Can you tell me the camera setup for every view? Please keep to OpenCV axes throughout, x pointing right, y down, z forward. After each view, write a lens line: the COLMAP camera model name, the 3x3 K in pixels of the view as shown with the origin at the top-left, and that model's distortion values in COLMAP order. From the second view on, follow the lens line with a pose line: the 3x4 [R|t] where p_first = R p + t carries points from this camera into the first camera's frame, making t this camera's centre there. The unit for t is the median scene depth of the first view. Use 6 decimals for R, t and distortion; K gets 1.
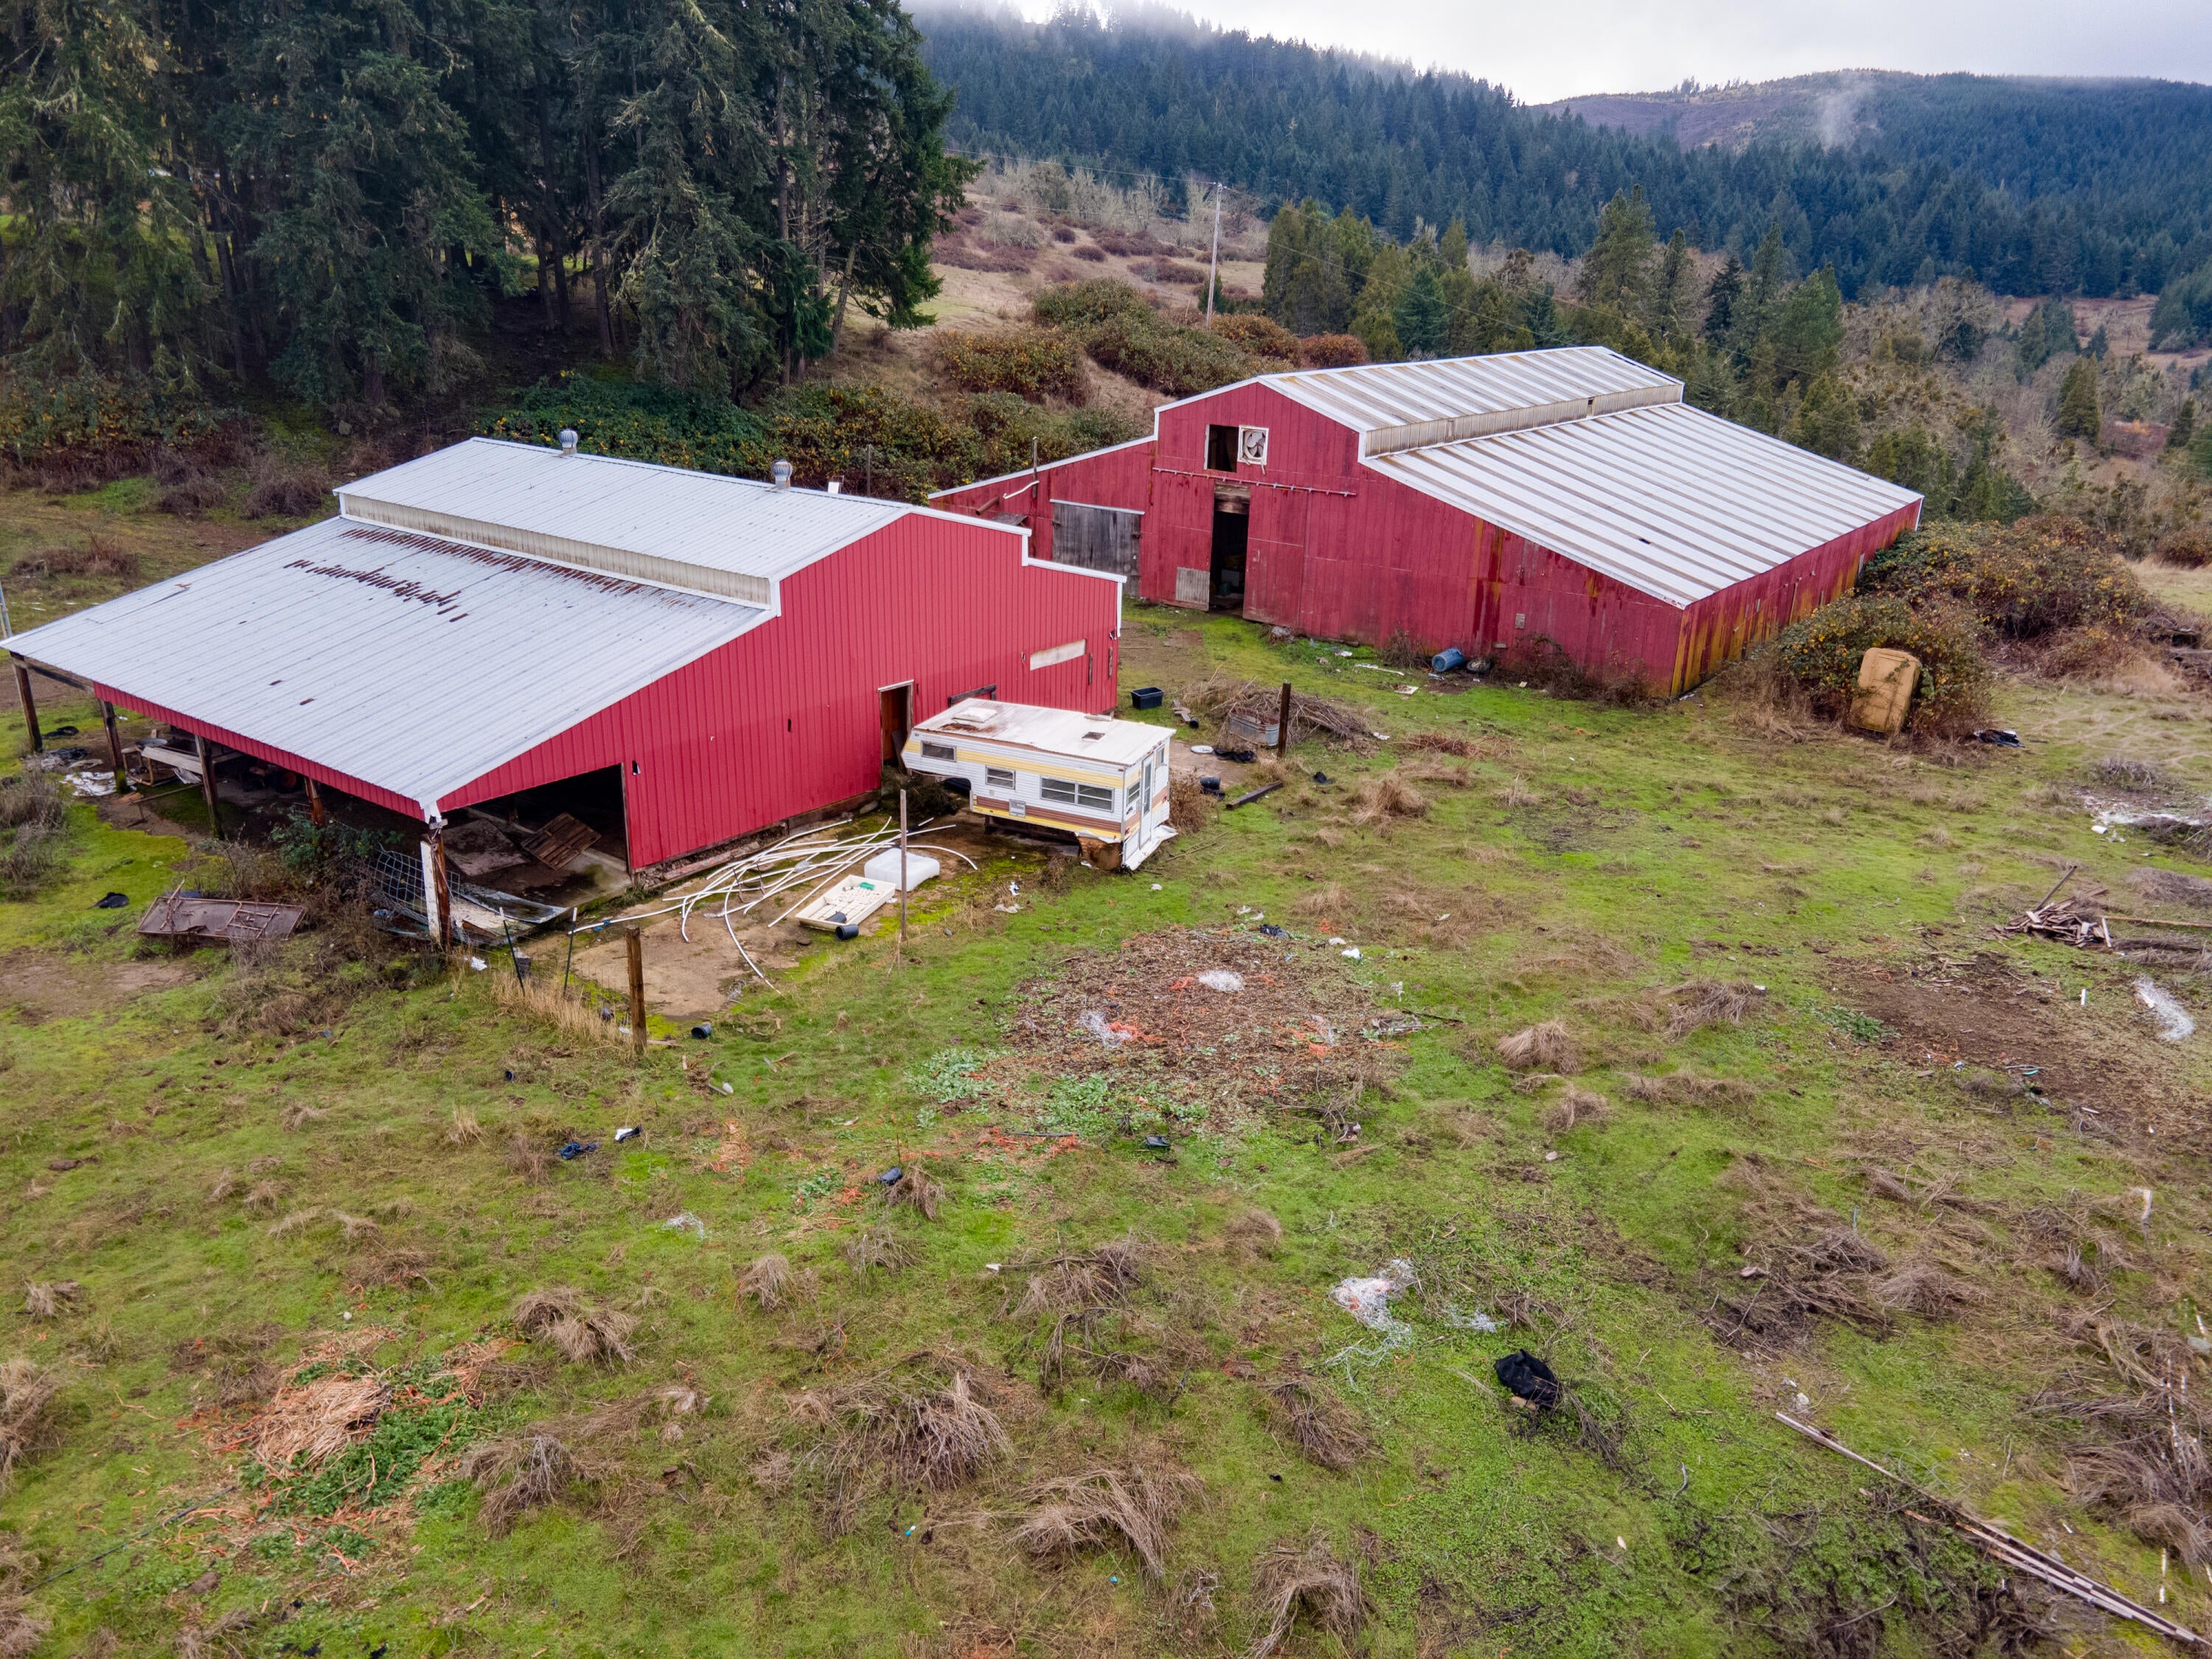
lens RADIAL K [[1632.4, 0, 1106.0], [0, 1632.4, 829.5], [0, 0, 1]] dist [0.048162, -0.003685]
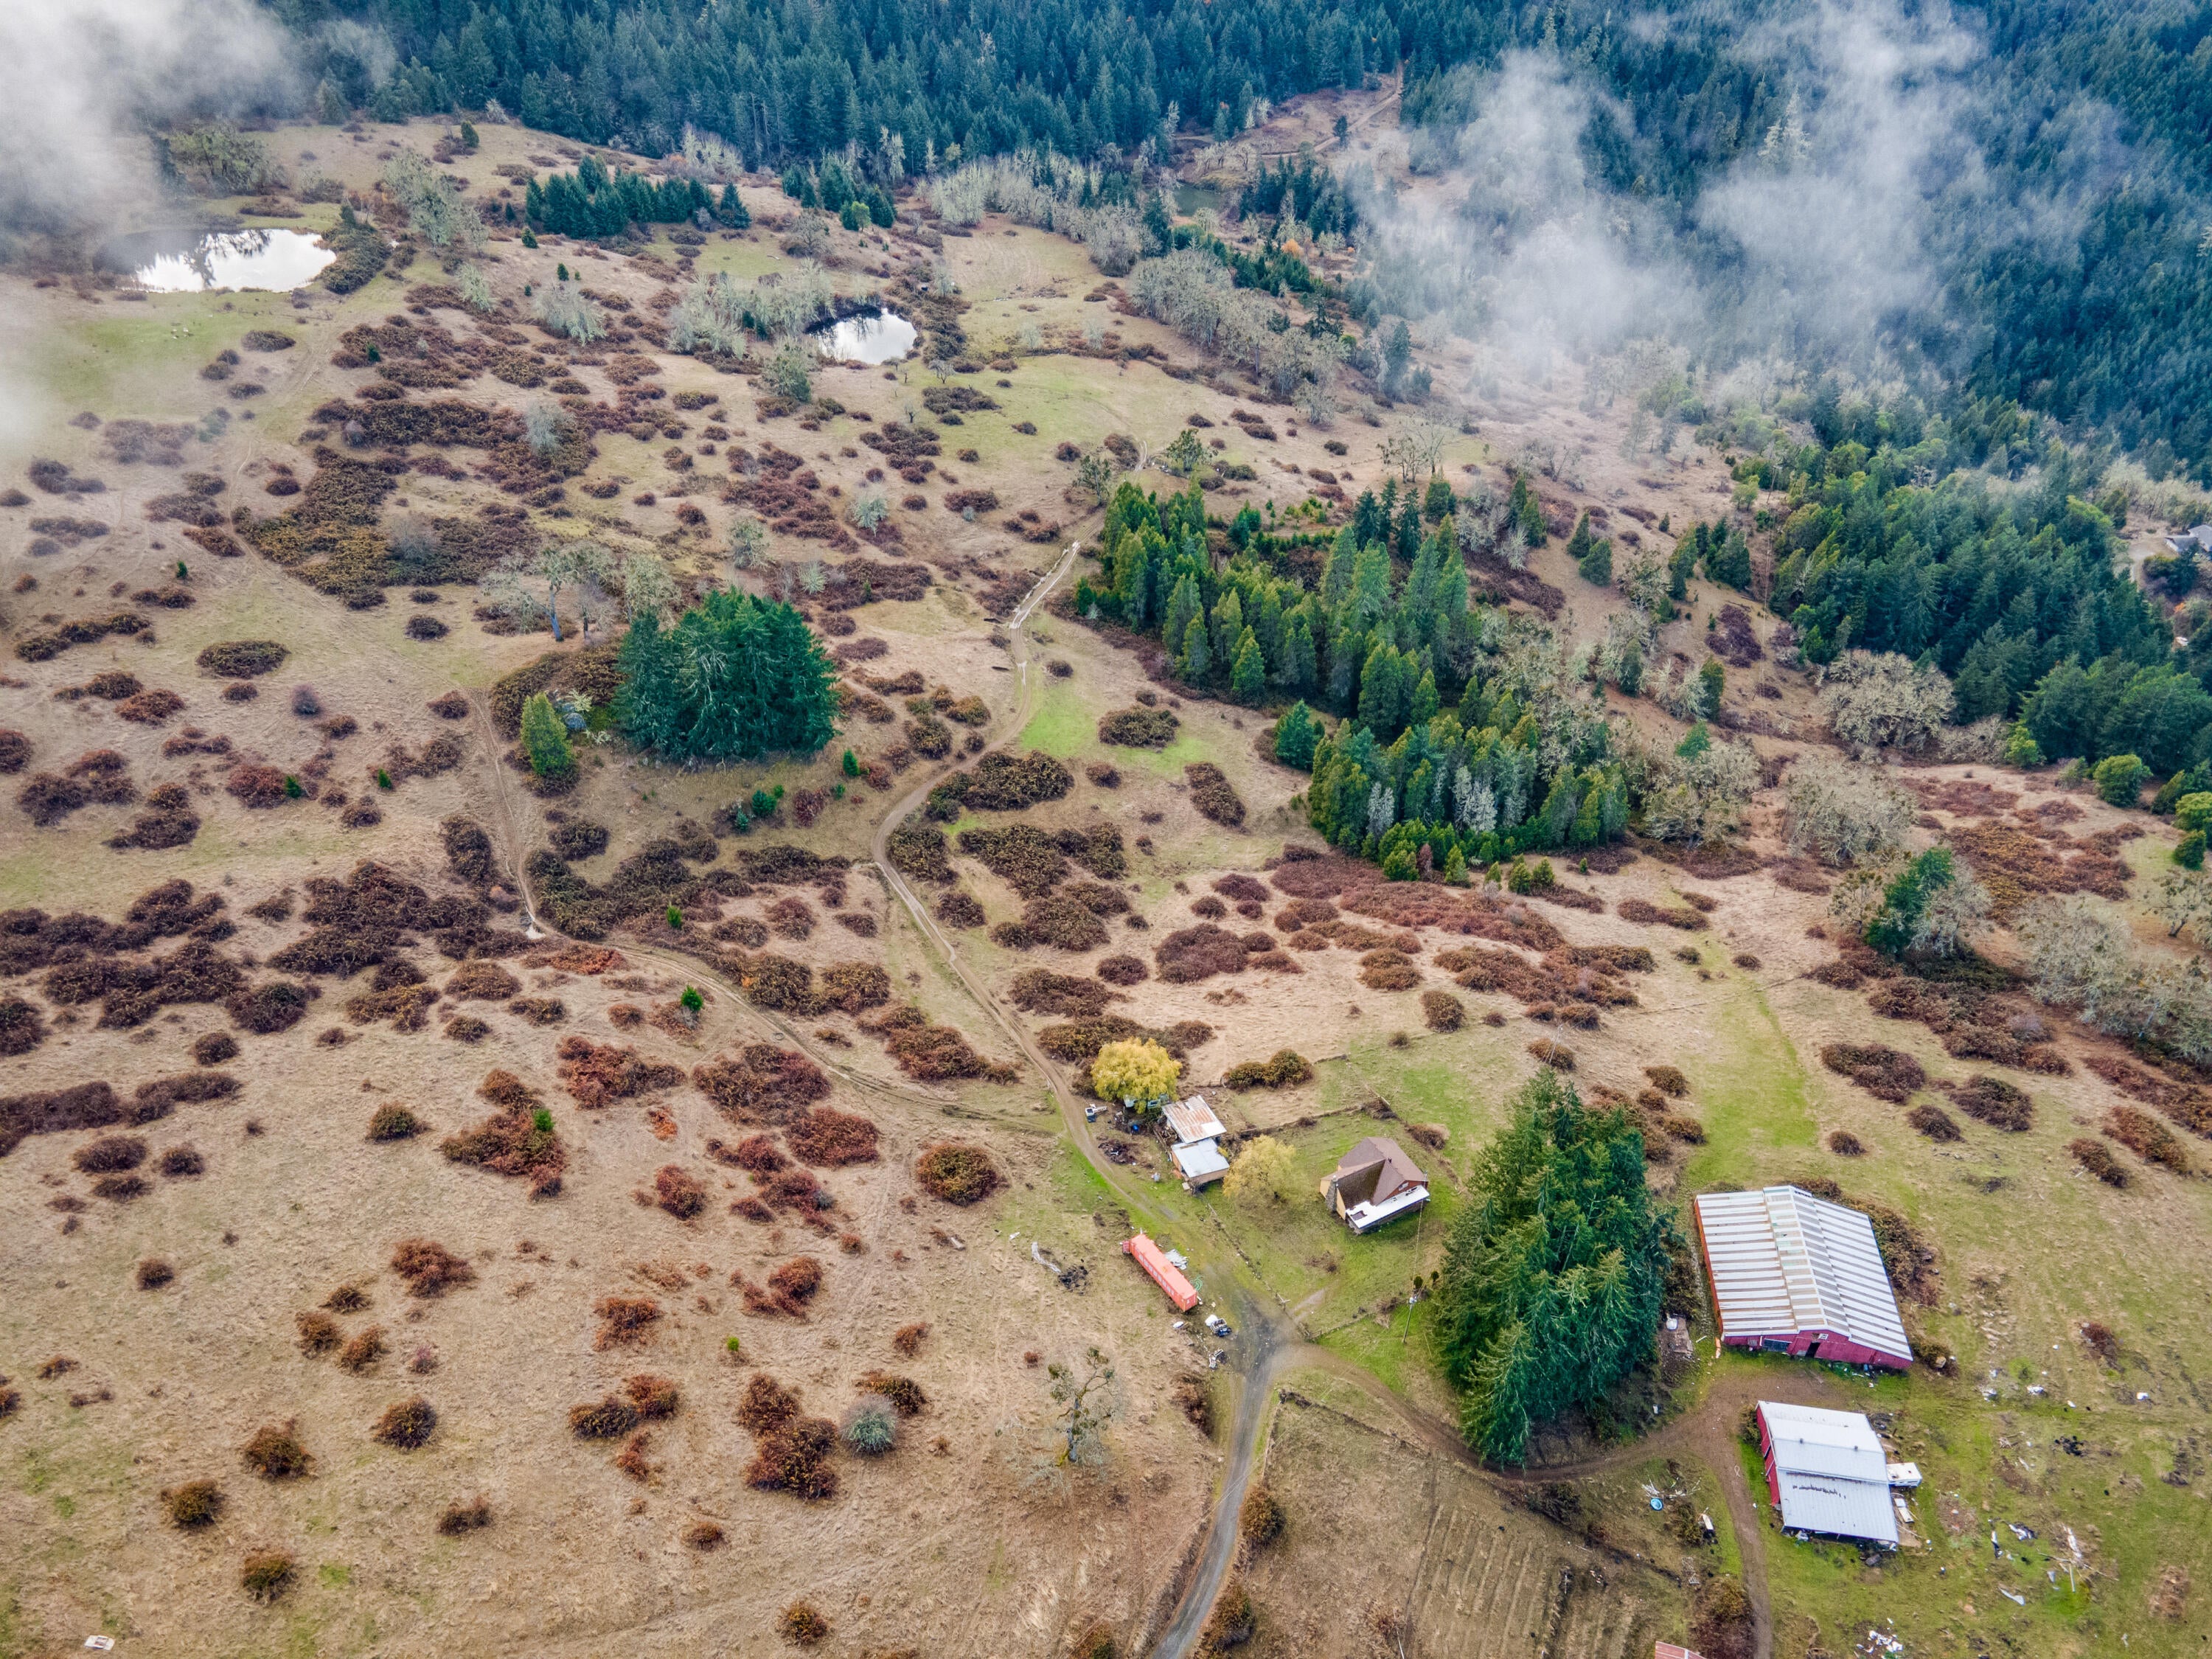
lens RADIAL K [[1611.6, 0, 1106.0], [0, 1611.6, 829.5], [0, 0, 1]] dist [0.018397, 0.046052]
pose [[0.875419, -0.307020, 0.373337, -3.552093], [0.176662, 0.922160, 0.344109, -4.162023], [-0.449925, -0.235285, 0.861515, -2.135228]]
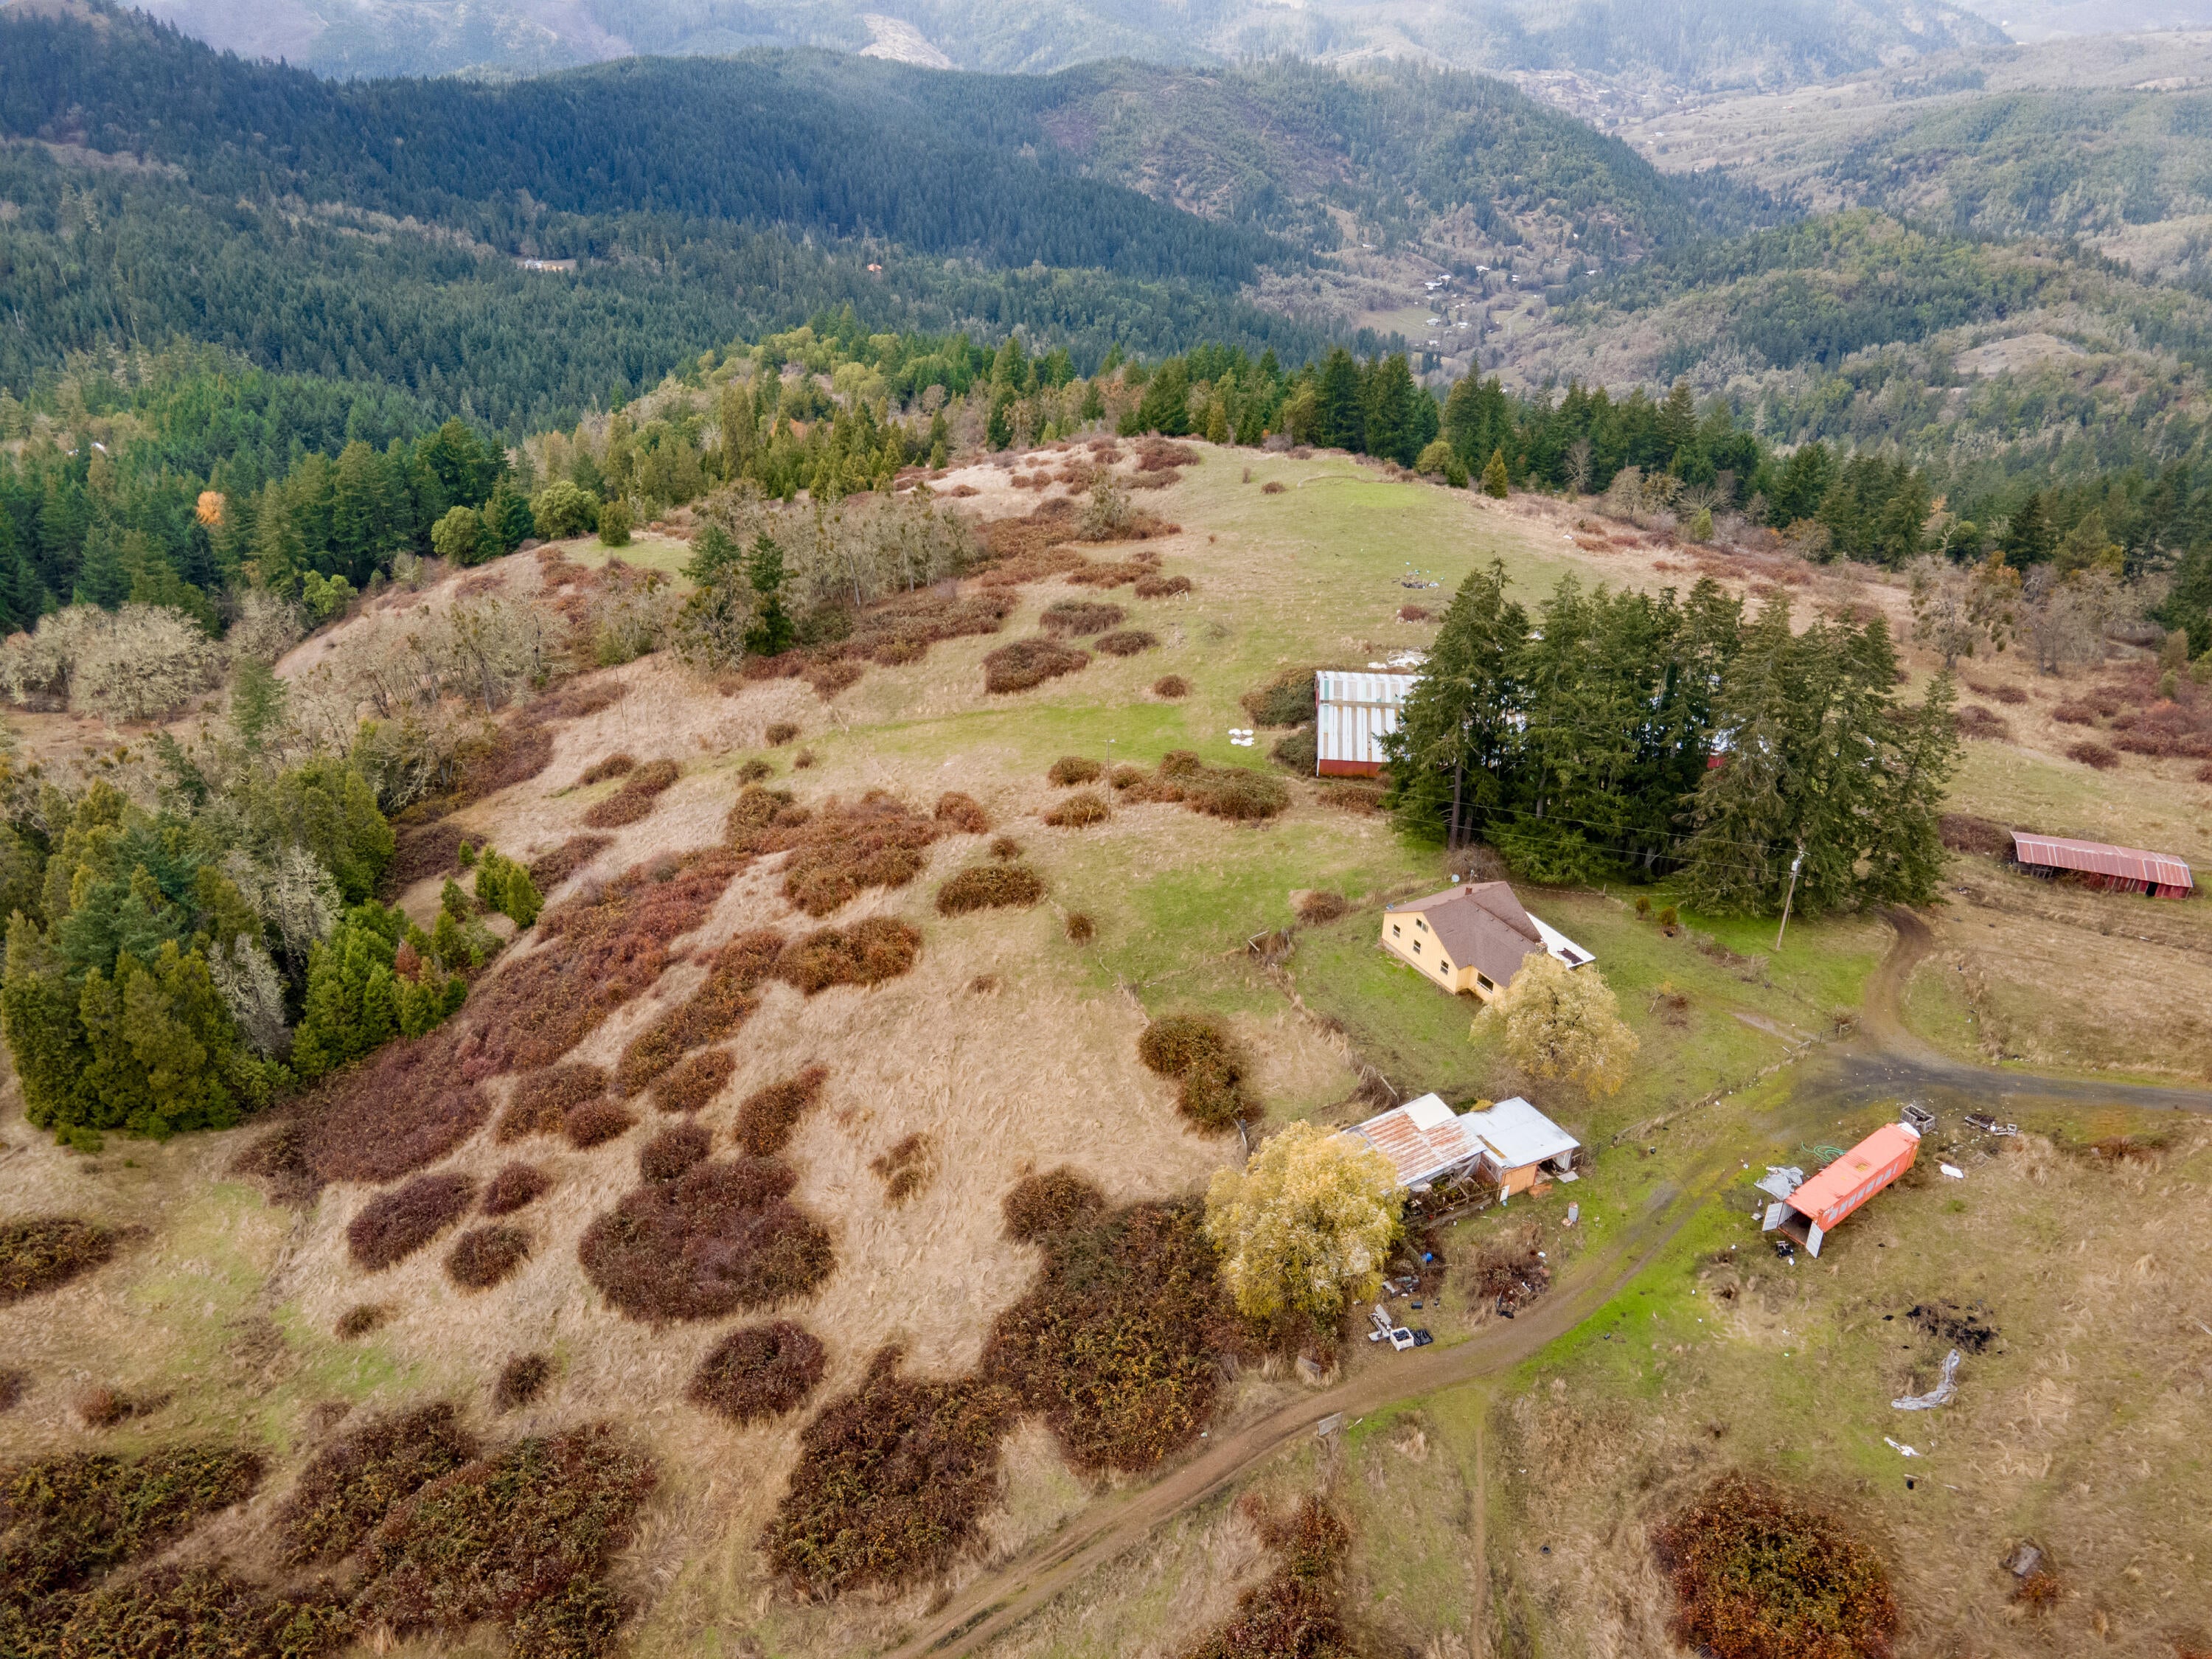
lens RADIAL K [[1596.6, 0, 1106.0], [0, 1596.6, 829.5], [0, 0, 1]] dist [0.030491, 0.035729]
pose [[-0.511136, -0.451679, 0.731250, -2.859306], [0.278042, 0.718146, 0.637933, -3.317864], [-0.813285, 0.529388, -0.241485, 3.419332]]
